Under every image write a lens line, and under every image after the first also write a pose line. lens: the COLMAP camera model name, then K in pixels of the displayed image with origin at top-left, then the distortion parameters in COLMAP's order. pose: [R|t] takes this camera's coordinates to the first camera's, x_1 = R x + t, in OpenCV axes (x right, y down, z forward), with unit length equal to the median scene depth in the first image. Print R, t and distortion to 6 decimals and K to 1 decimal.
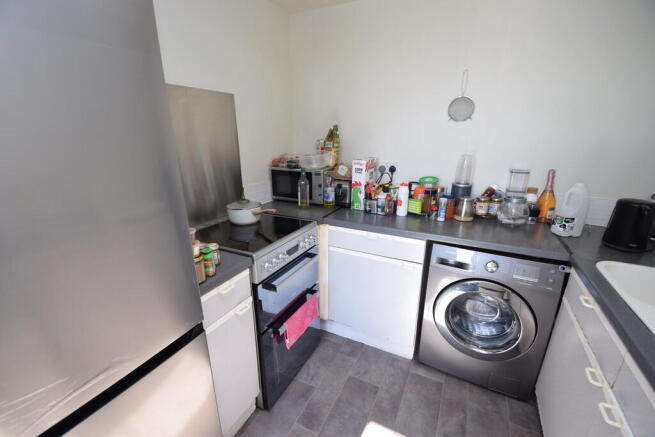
lens RADIAL K [[285.1, 0, 327.5], [0, 285.1, 218.5], [0, 0, 1]] dist [-0.001364, -0.015327]
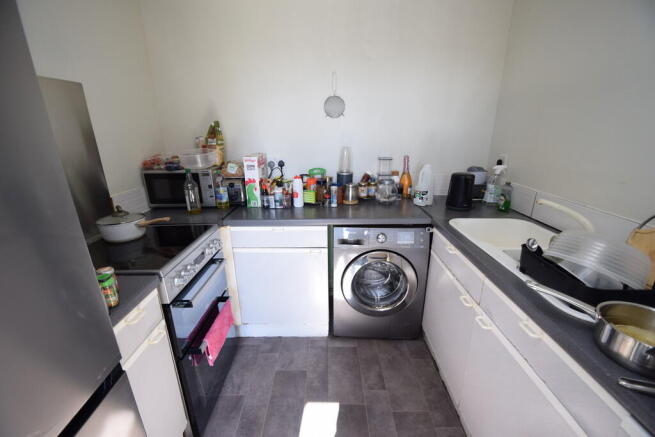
lens RADIAL K [[285.1, 0, 327.5], [0, 285.1, 218.5], [0, 0, 1]] dist [-0.001364, -0.015327]
pose [[0.892470, -0.145252, 0.427083, -0.109664], [0.140675, 0.989146, 0.042446, 0.002555], [-0.428612, 0.022198, 0.903216, 0.002145]]
